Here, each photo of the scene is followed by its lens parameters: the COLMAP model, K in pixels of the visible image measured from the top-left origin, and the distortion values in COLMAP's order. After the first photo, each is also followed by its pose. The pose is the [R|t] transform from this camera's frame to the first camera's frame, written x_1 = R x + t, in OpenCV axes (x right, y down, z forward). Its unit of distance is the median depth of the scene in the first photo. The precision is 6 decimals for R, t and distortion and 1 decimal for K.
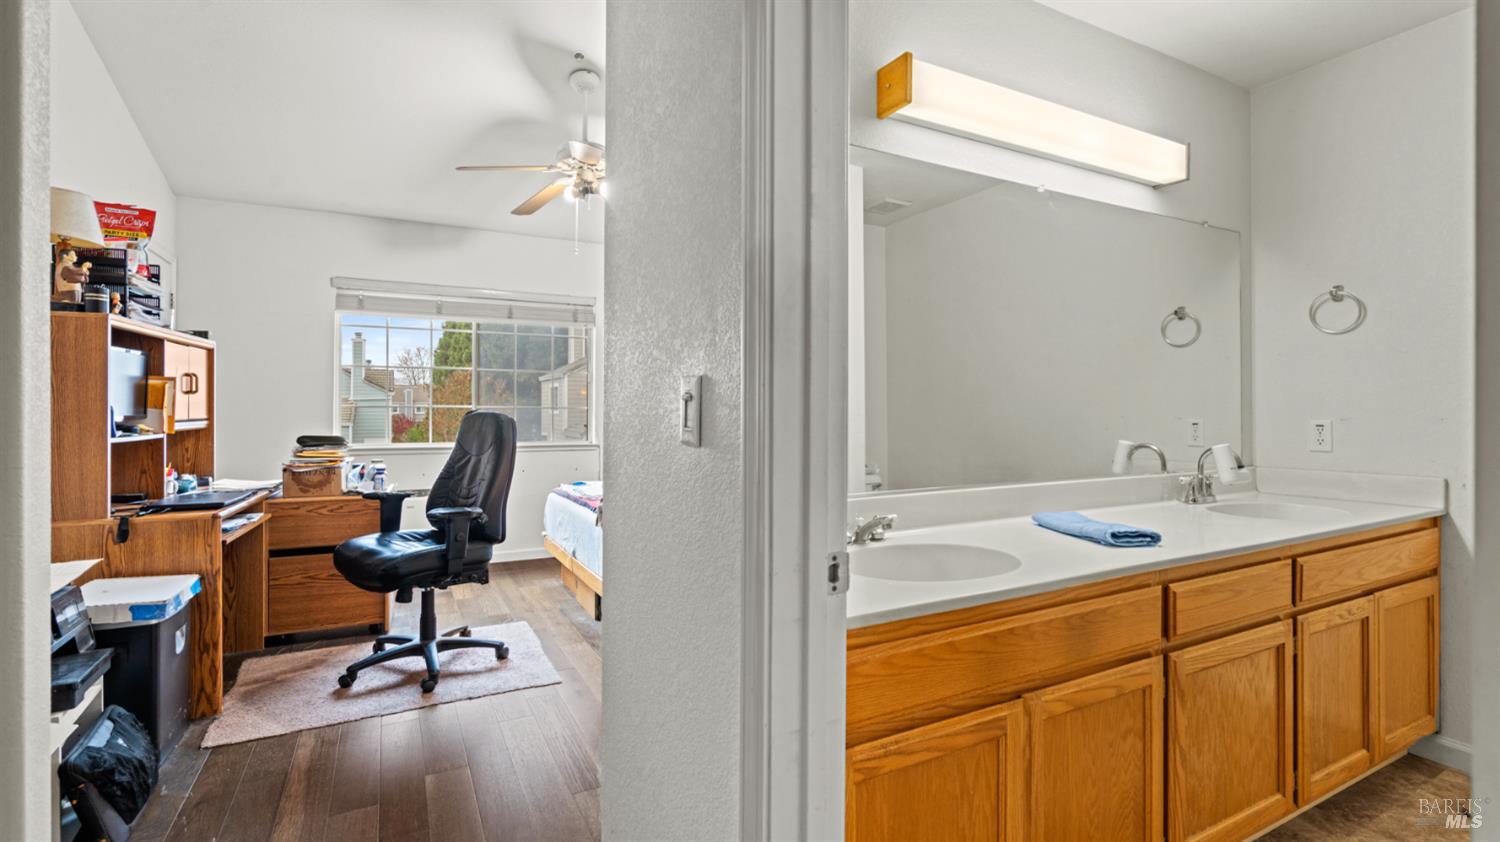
lens RADIAL K [[672.7, 0, 750.9], [0, 672.7, 408.2], [0, 0, 1]] dist [-0.001522, 0.000536]
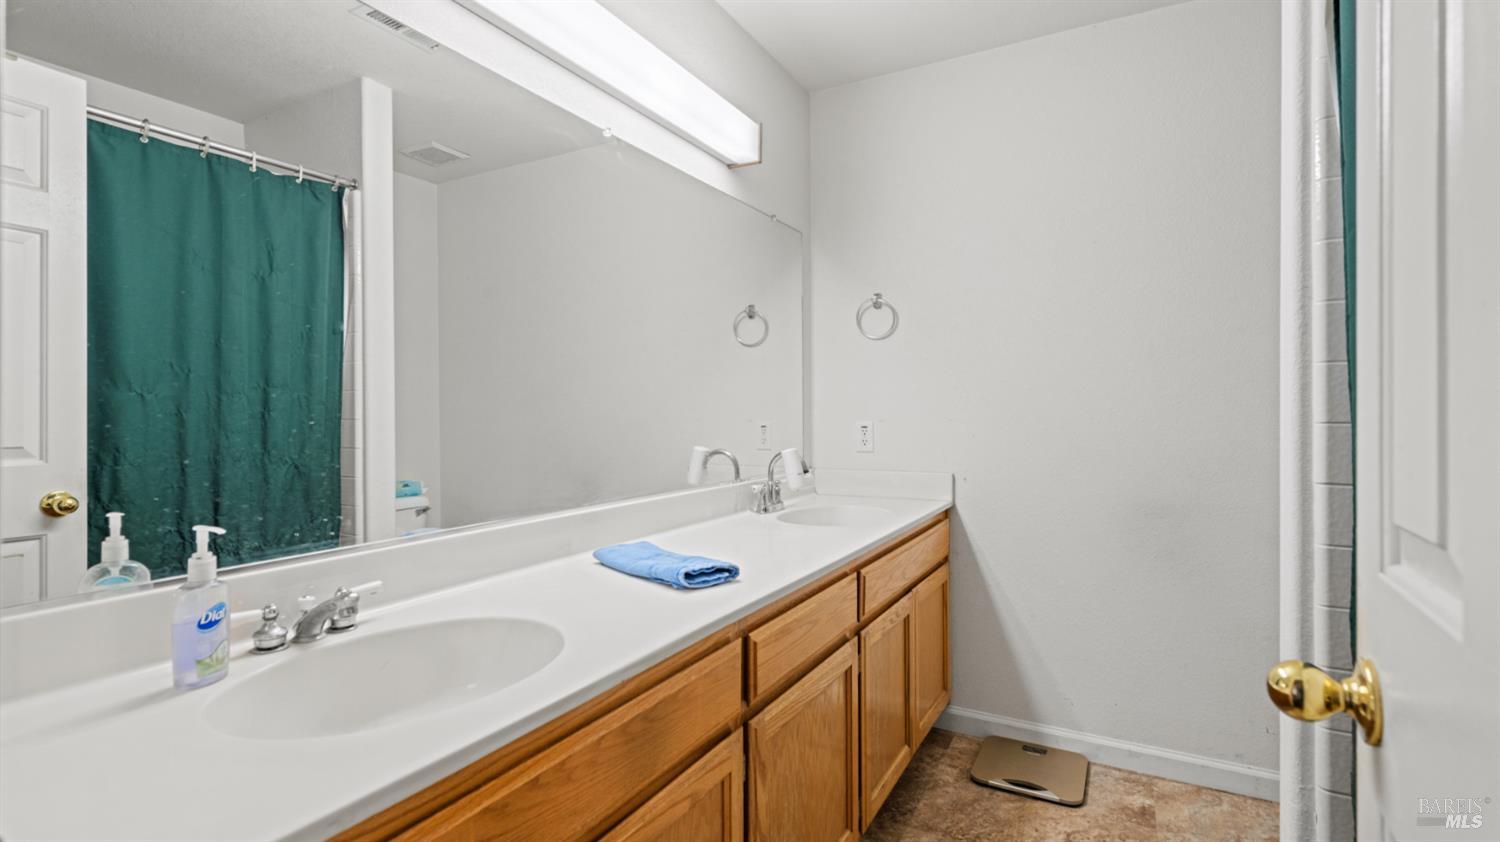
lens RADIAL K [[717.8, 0, 750.2], [0, 717.8, 408.5], [0, 0, 1]] dist [-0.001224, 0.000256]
pose [[0.837862, 0.000476, 0.545882, 0.118133], [0.000926, 0.999997, -0.002293, -0.000579], [-0.545881, 0.002426, 0.837859, 0.212370]]
